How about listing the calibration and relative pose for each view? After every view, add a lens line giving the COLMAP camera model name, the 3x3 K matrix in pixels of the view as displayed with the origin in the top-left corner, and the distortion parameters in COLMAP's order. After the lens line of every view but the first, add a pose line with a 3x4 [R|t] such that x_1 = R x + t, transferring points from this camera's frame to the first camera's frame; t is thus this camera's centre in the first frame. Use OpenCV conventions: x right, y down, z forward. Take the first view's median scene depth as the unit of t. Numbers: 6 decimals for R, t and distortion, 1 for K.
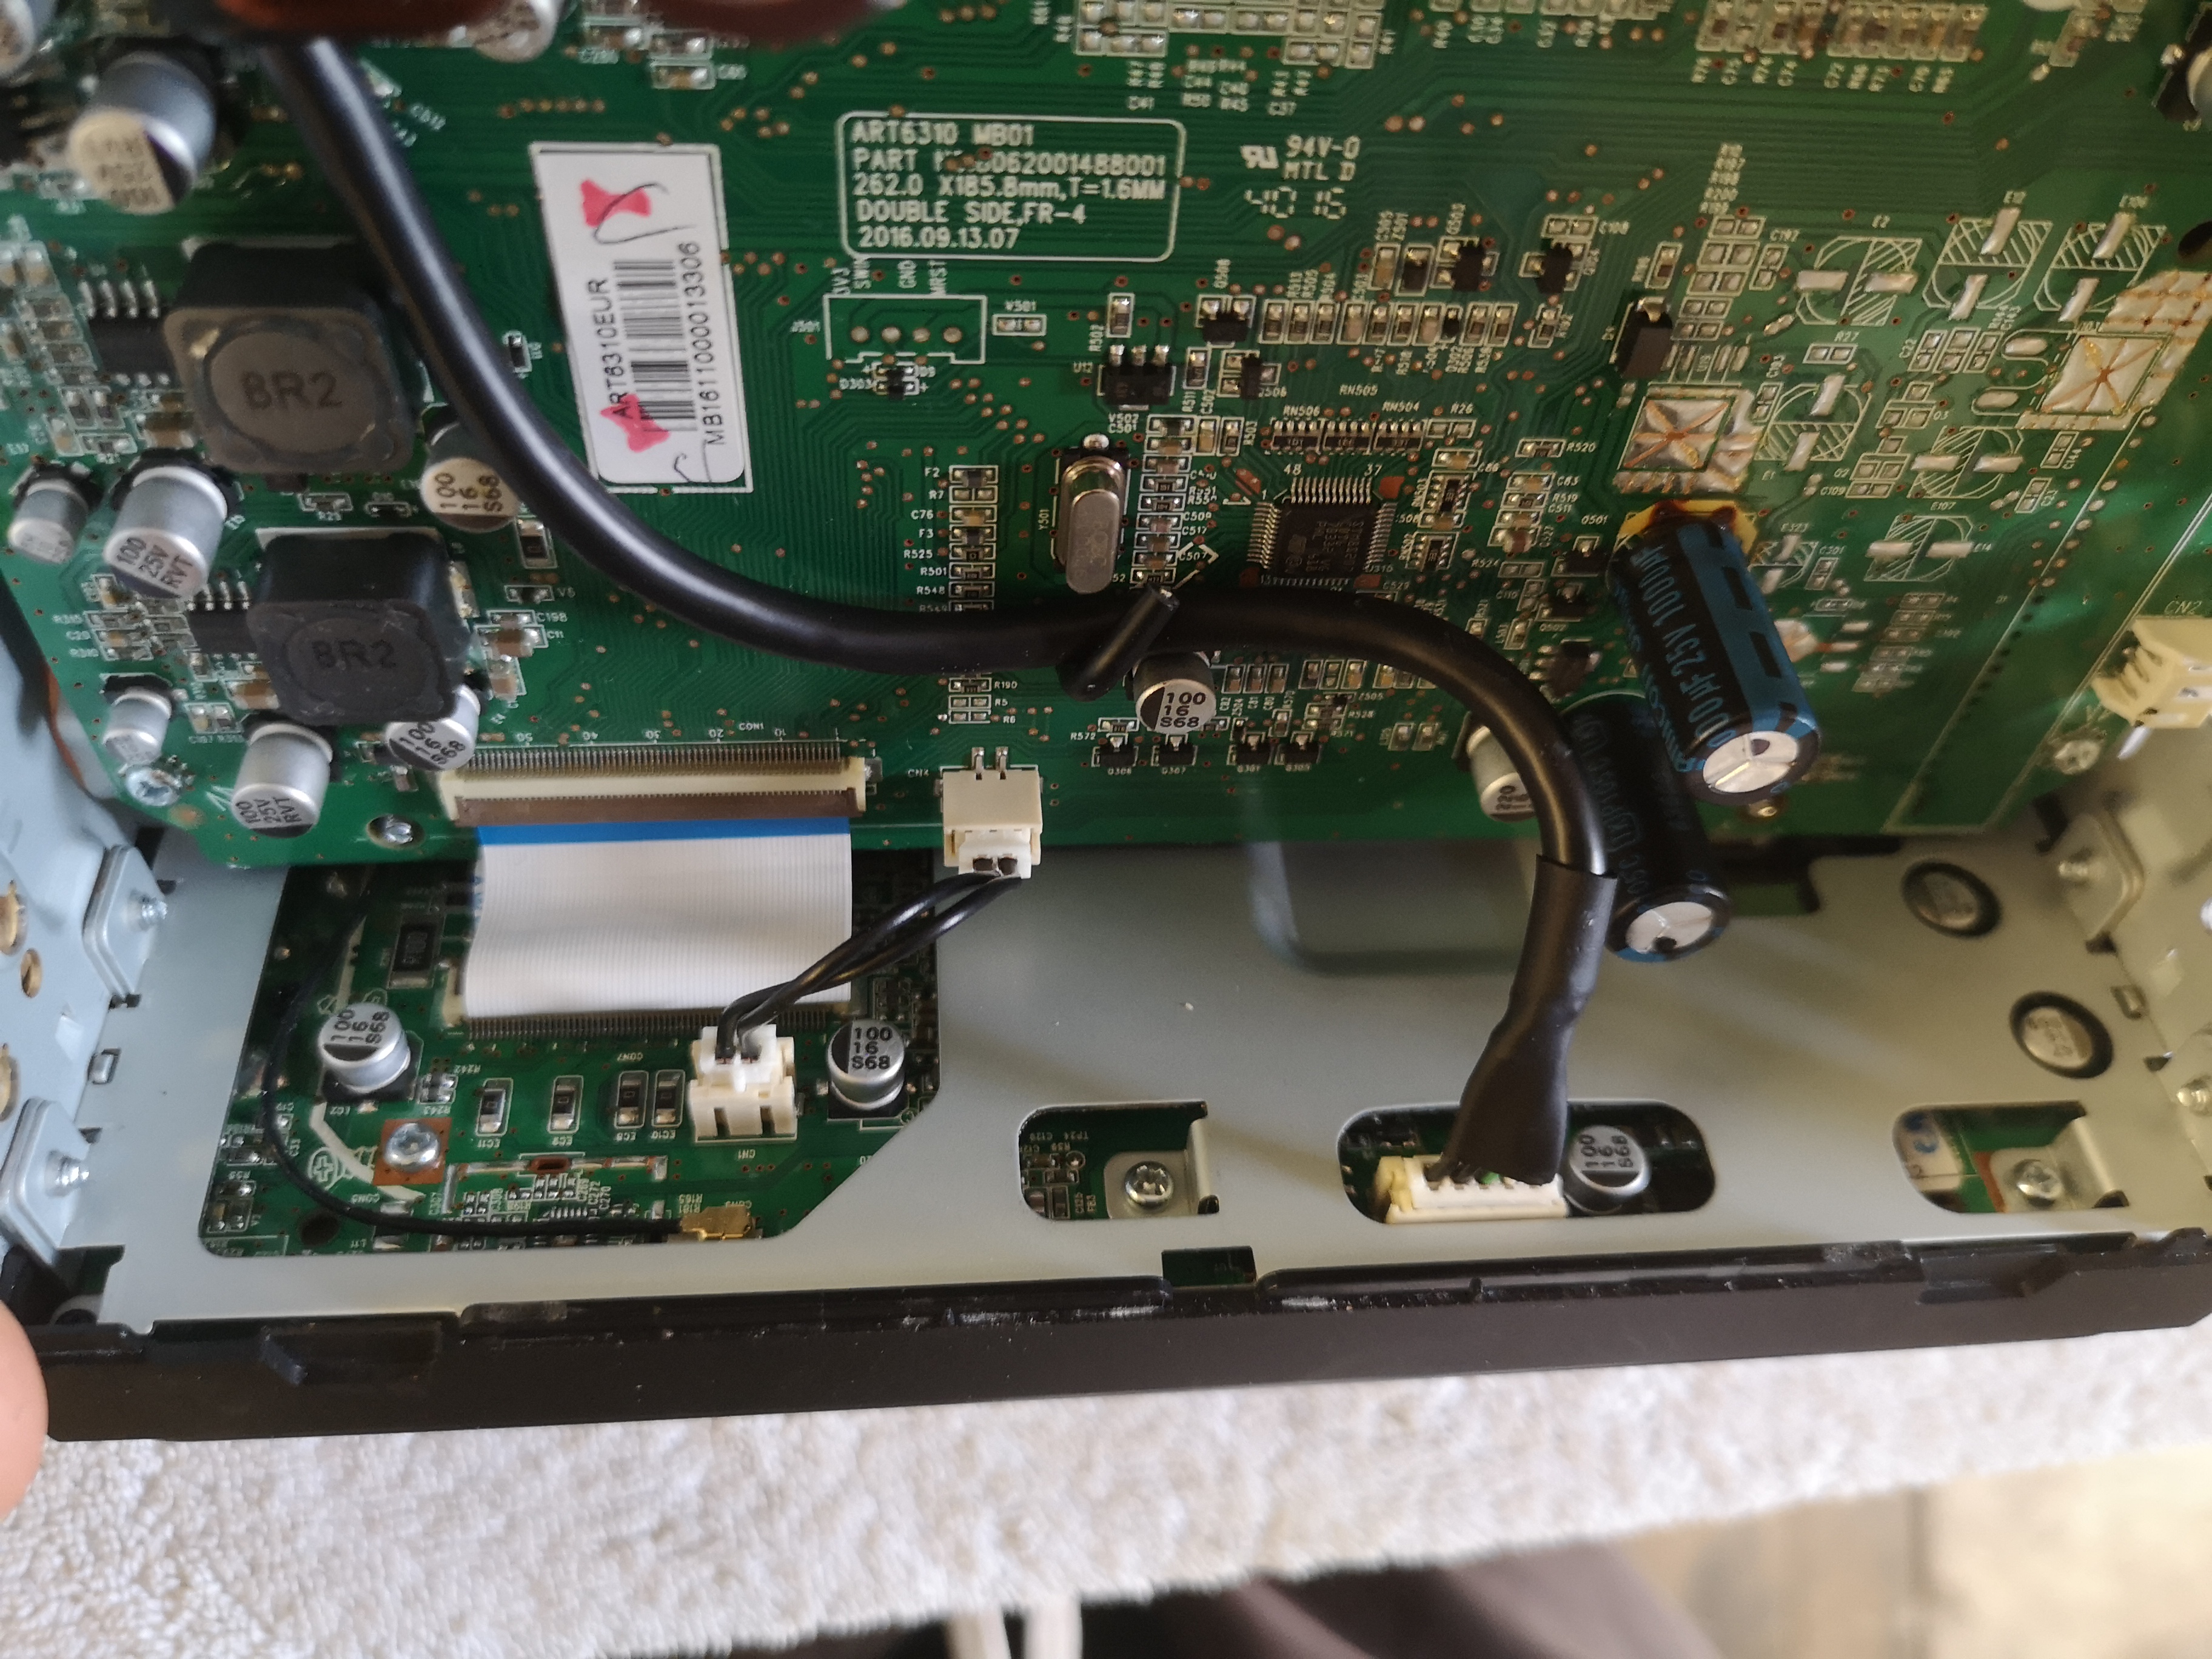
lens RADIAL K [[1820.9, 0, 1102.9], [0, 1820.9, 831.9], [0, 0, 1]] dist [-0.018741, -0.032160]
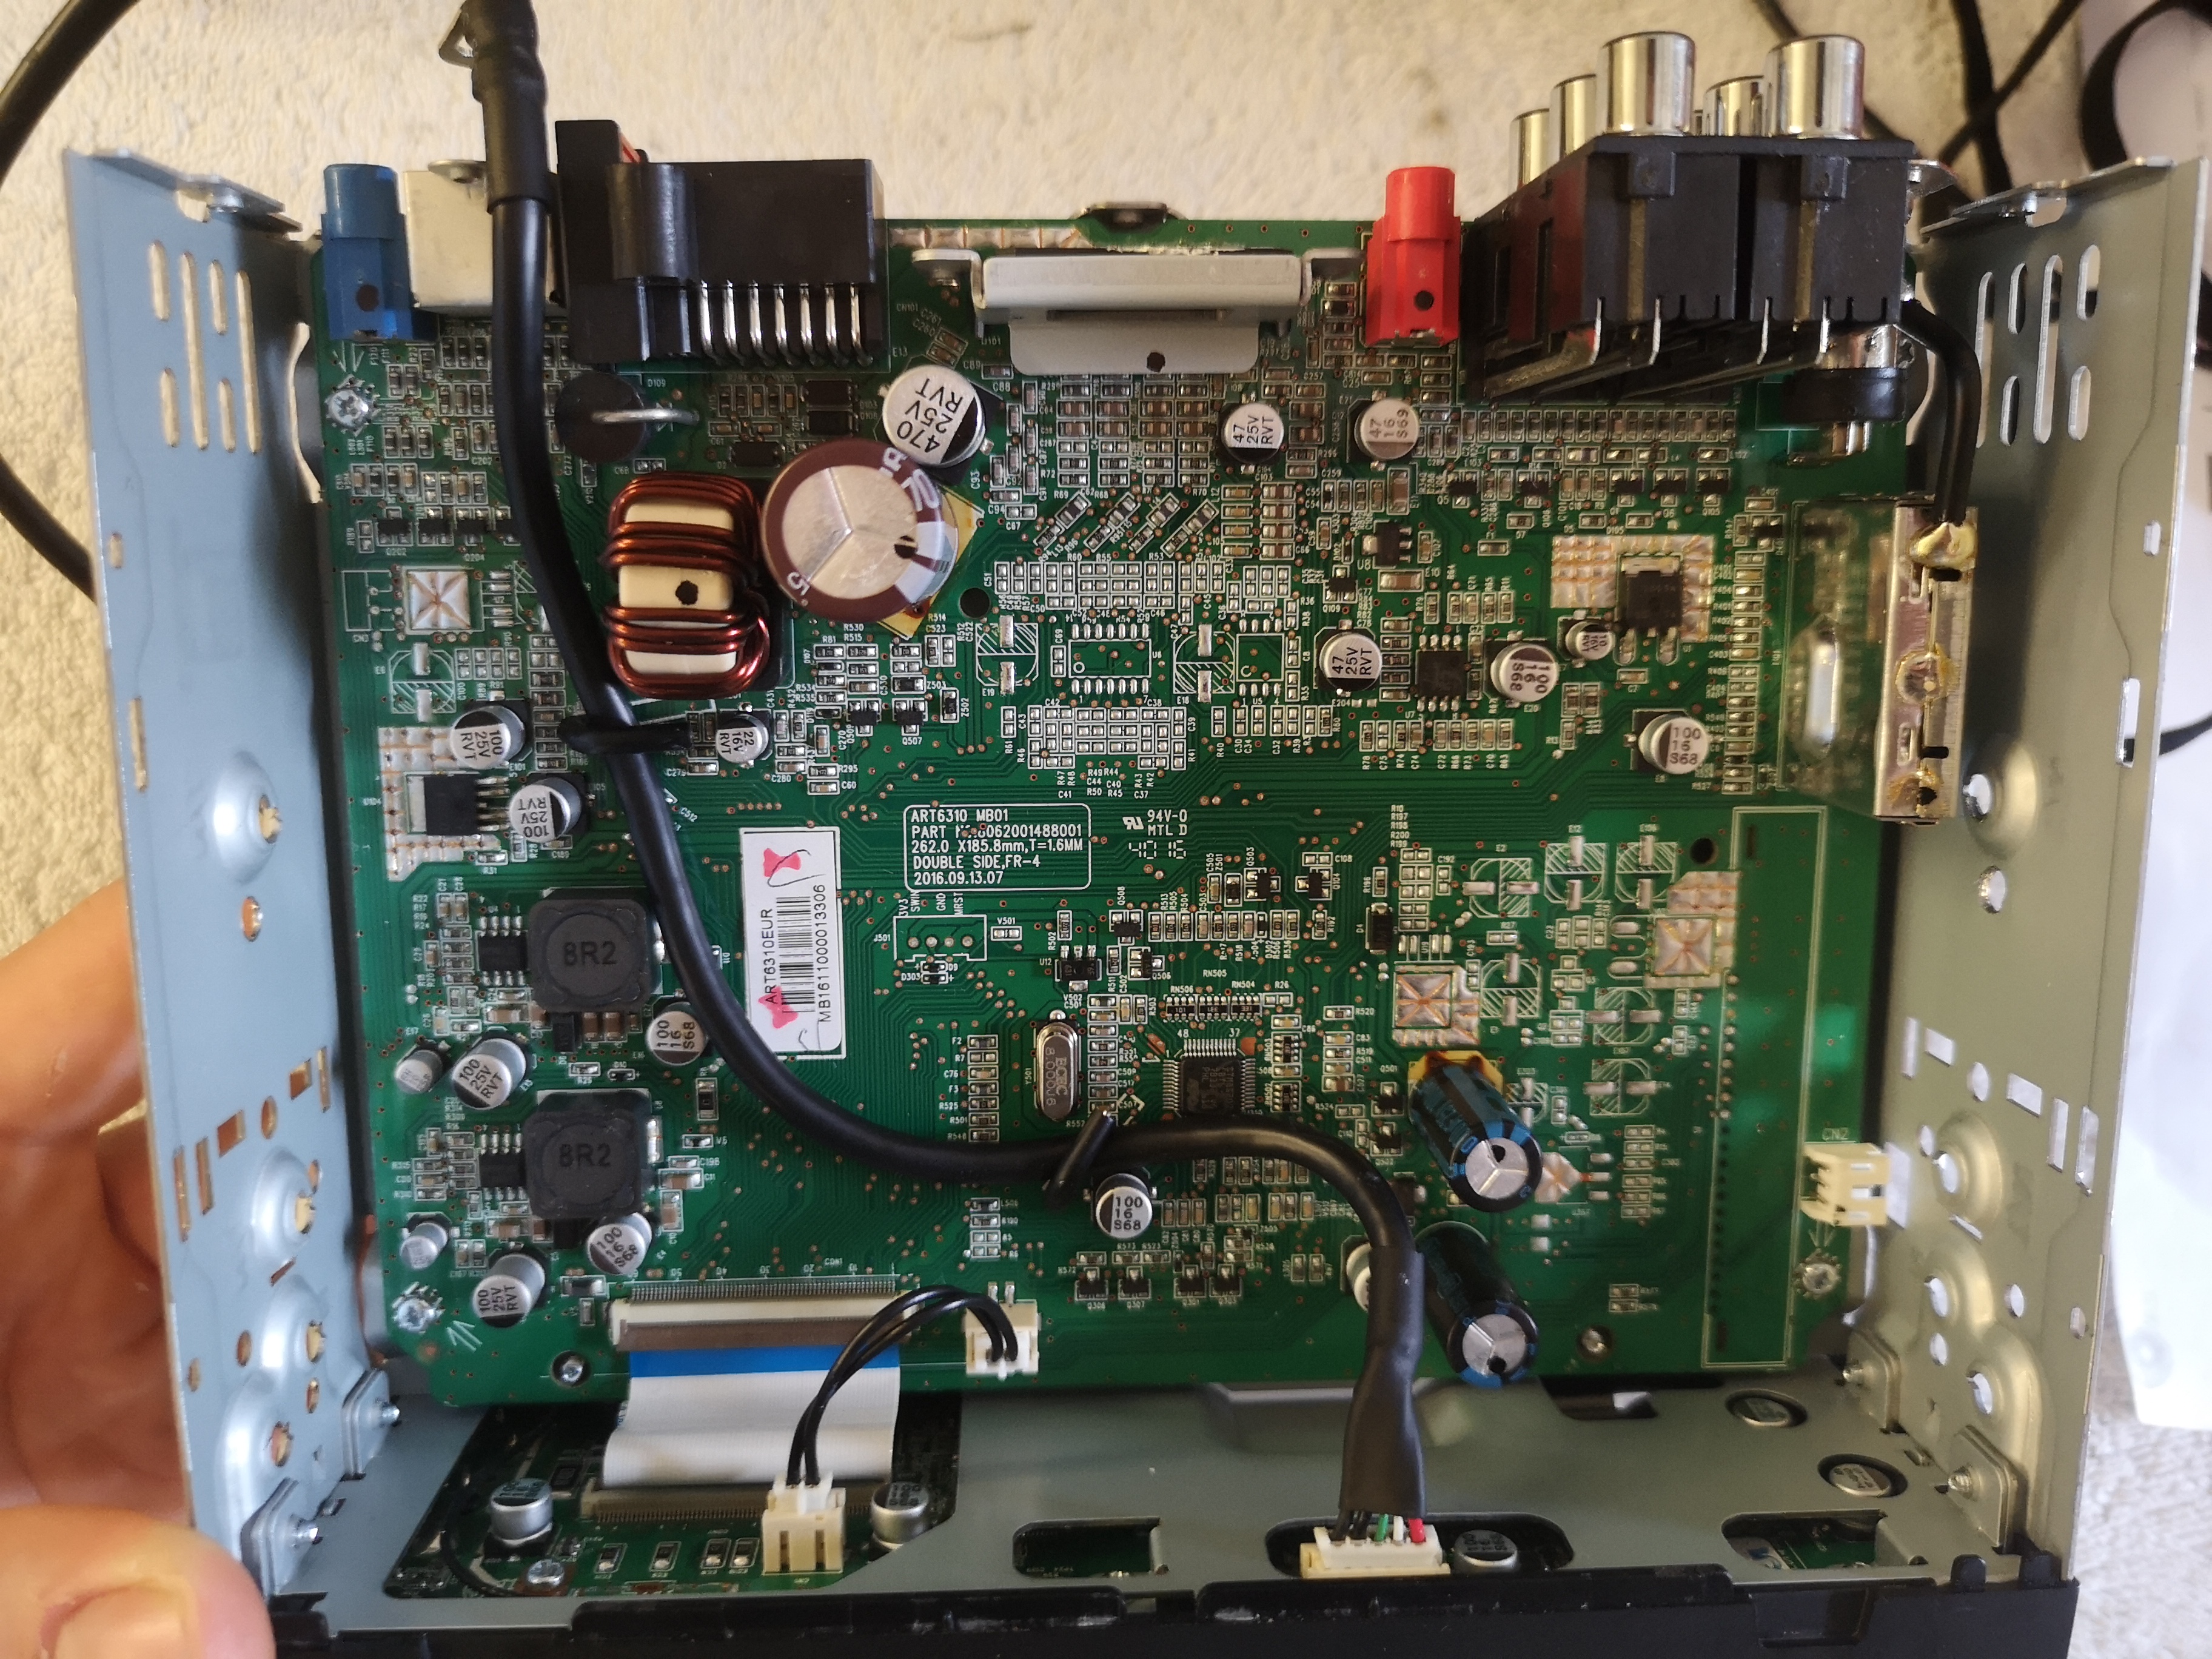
lens RADIAL K [[1820.9, 0, 1099.3], [0, 1820.9, 837.9], [0, 0, 1]] dist [-0.018741, -0.032160]
pose [[0.996541, -0.063966, -0.053050, 0.125719], [0.012548, 0.746878, -0.664842, 0.723059], [0.082149, 0.661877, 0.745098, -0.300981]]
